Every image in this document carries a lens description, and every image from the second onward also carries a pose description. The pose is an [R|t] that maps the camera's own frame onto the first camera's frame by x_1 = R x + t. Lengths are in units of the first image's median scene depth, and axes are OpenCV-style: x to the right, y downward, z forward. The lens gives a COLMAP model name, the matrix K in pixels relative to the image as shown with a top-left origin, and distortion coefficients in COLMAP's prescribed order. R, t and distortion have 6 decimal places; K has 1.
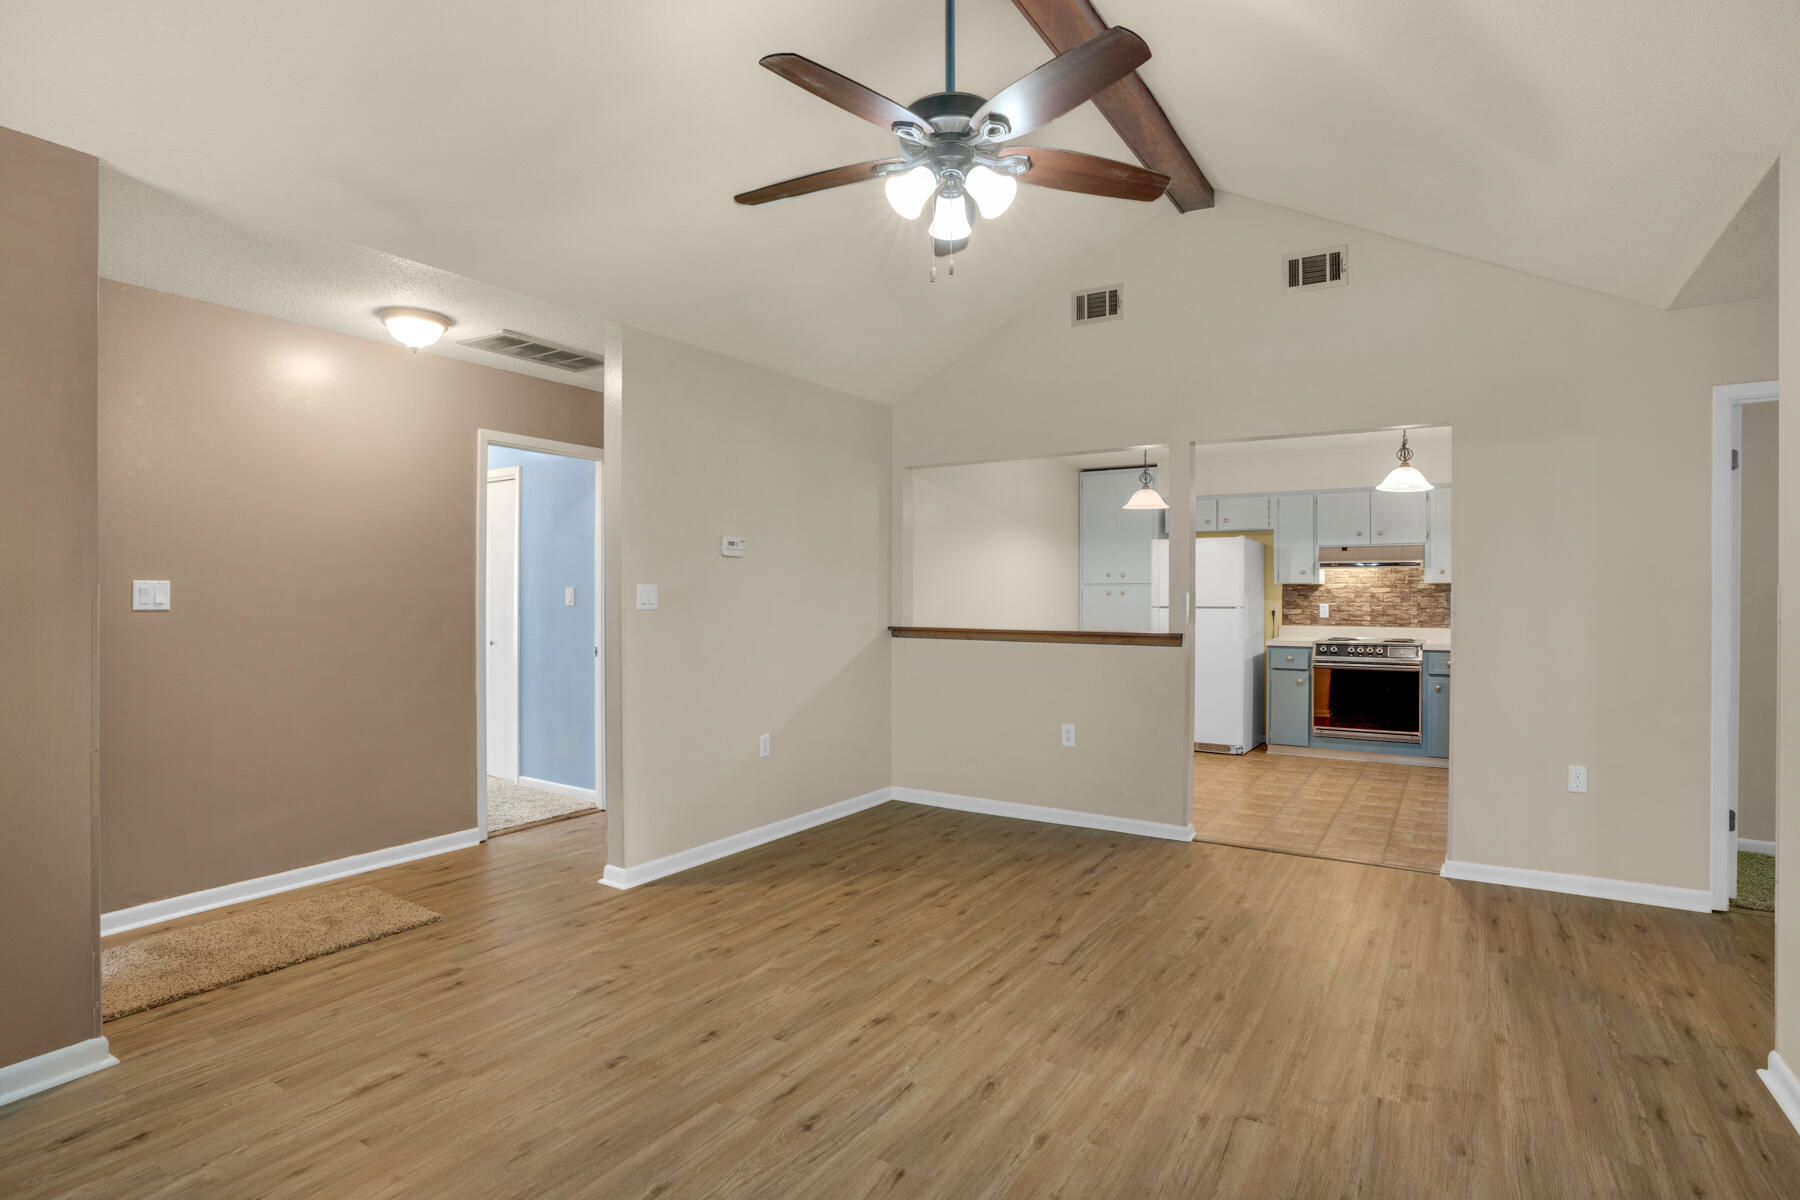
lens RADIAL K [[908.7, 0, 903.2], [0, 908.7, 596.6], [0, 0, 1]] dist [-0.052007, 0.003898]
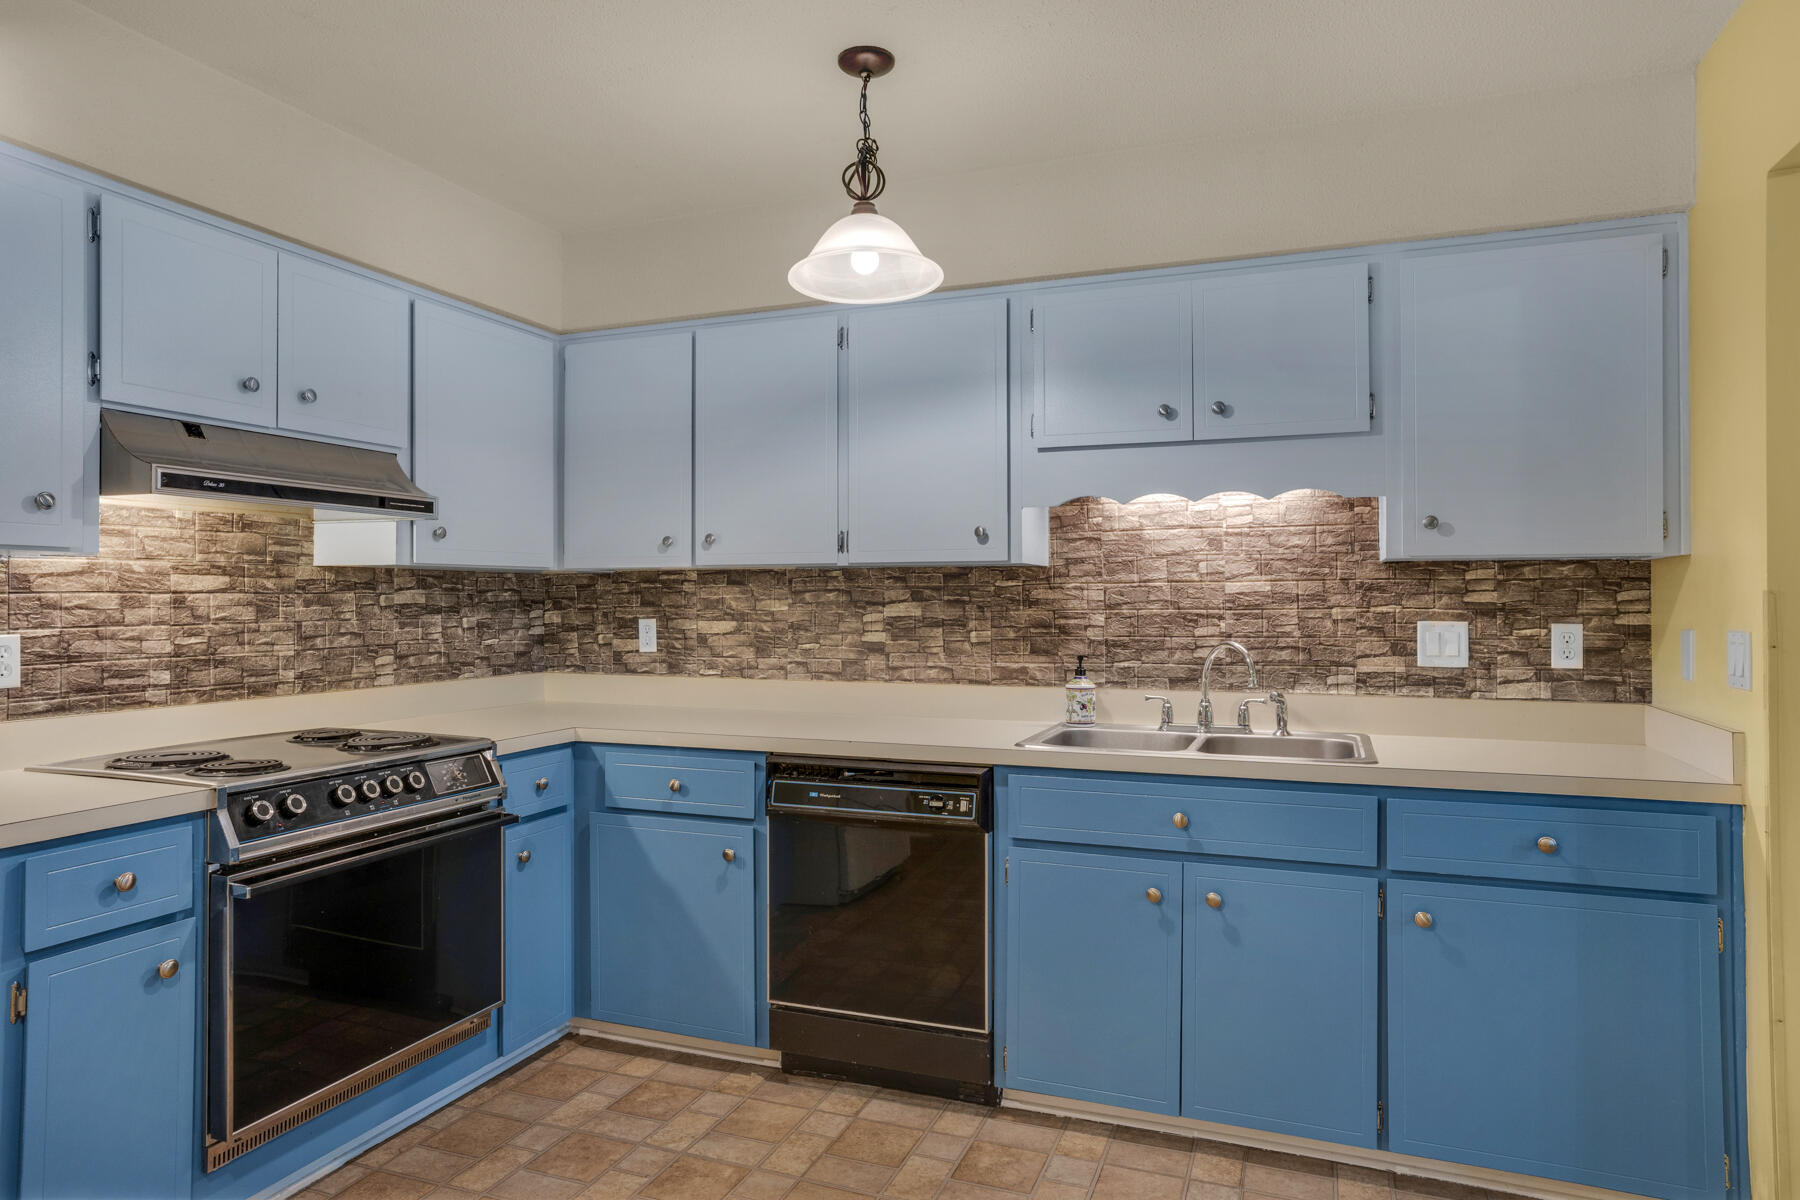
lens RADIAL K [[1114.6, 0, 898.8], [0, 1114.6, 586.8], [0, 0, 1]] dist [0.001042, 0.007234]
pose [[-0.197266, 0.010117, 0.980298, 0.114728], [0.002263, 0.999949, -0.009865, -0.001403], [-0.980347, 0.000273, -0.197278, 0.841667]]
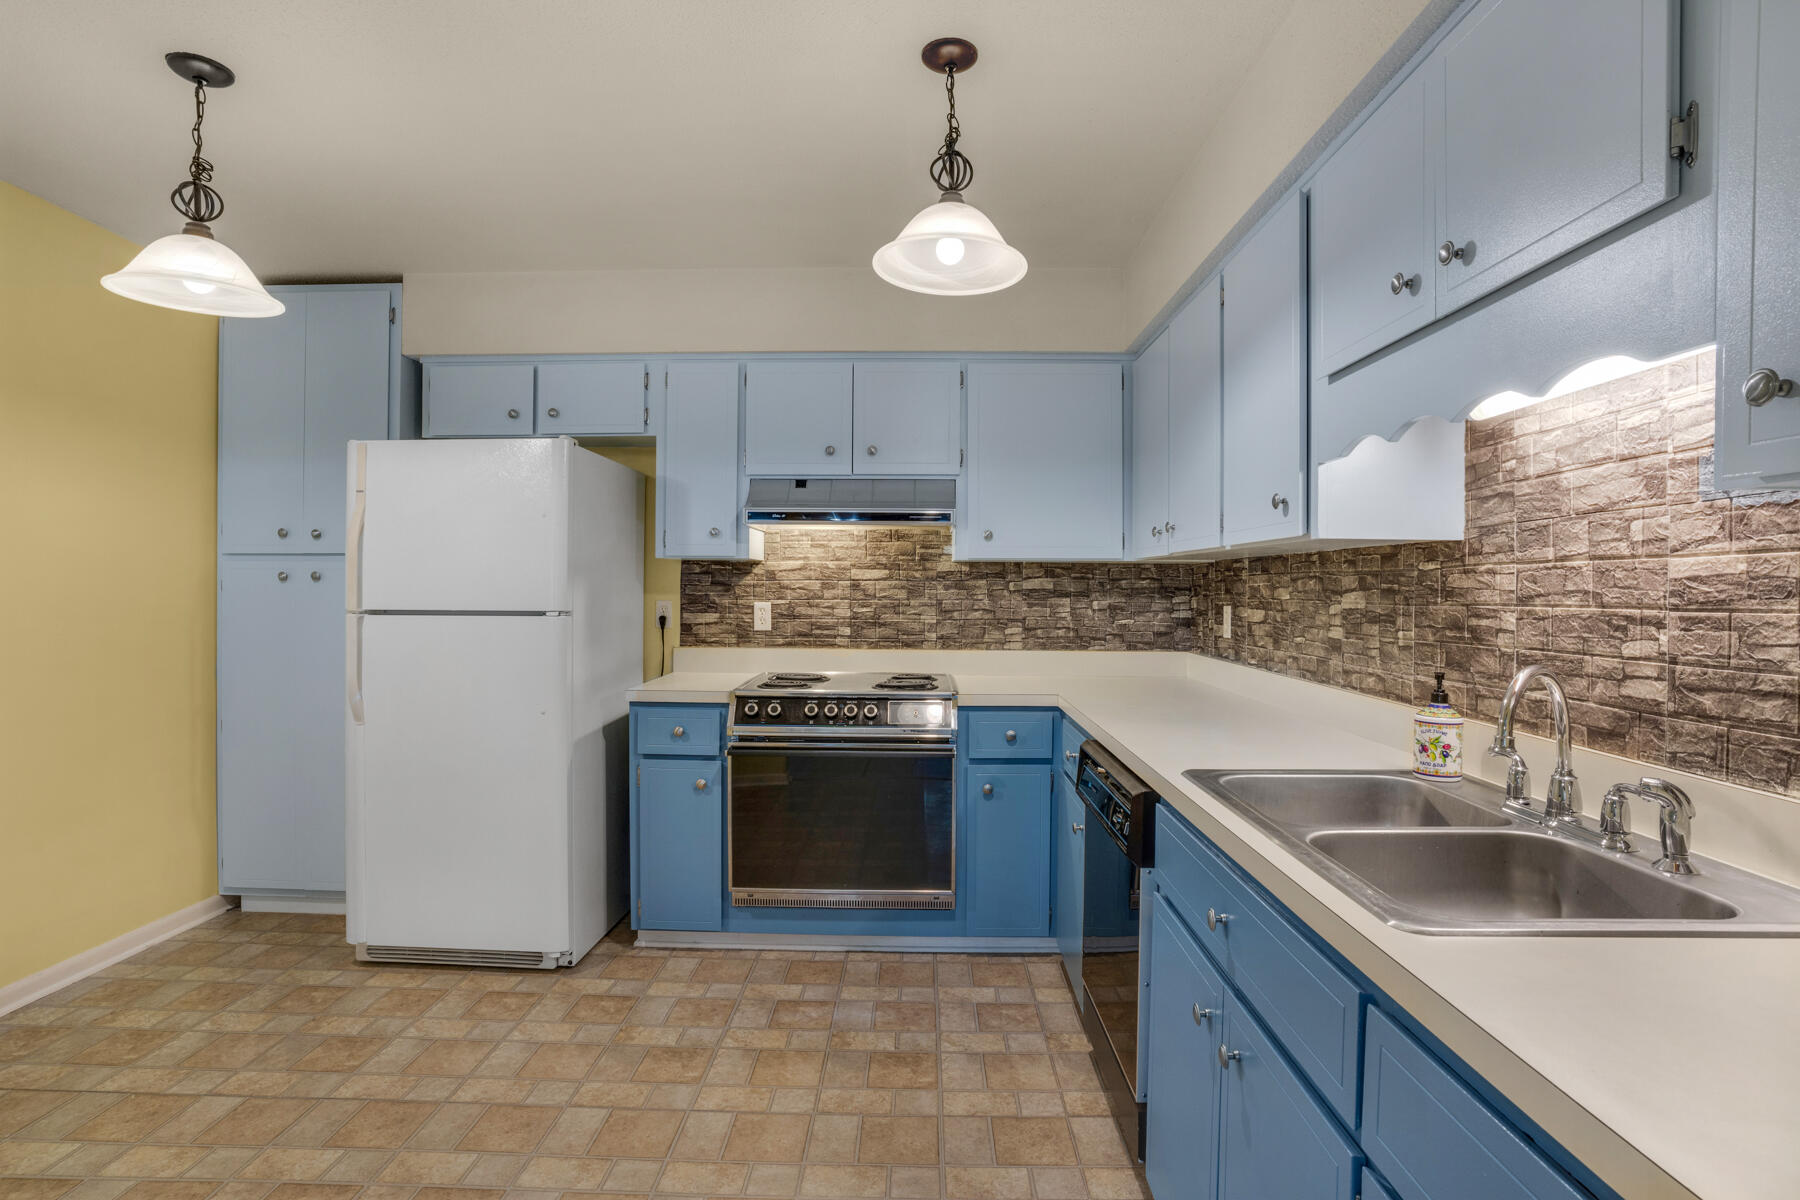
lens RADIAL K [[925.0, 0, 903.7], [0, 925.0, 597.3], [0, 0, 1]] dist [-0.035355, 0.004667]
pose [[0.855787, -0.002260, 0.517324, 0.286179], [-0.004526, 0.999919, 0.011854, -0.000526], [-0.517309, -0.012486, 0.855708, 0.555535]]
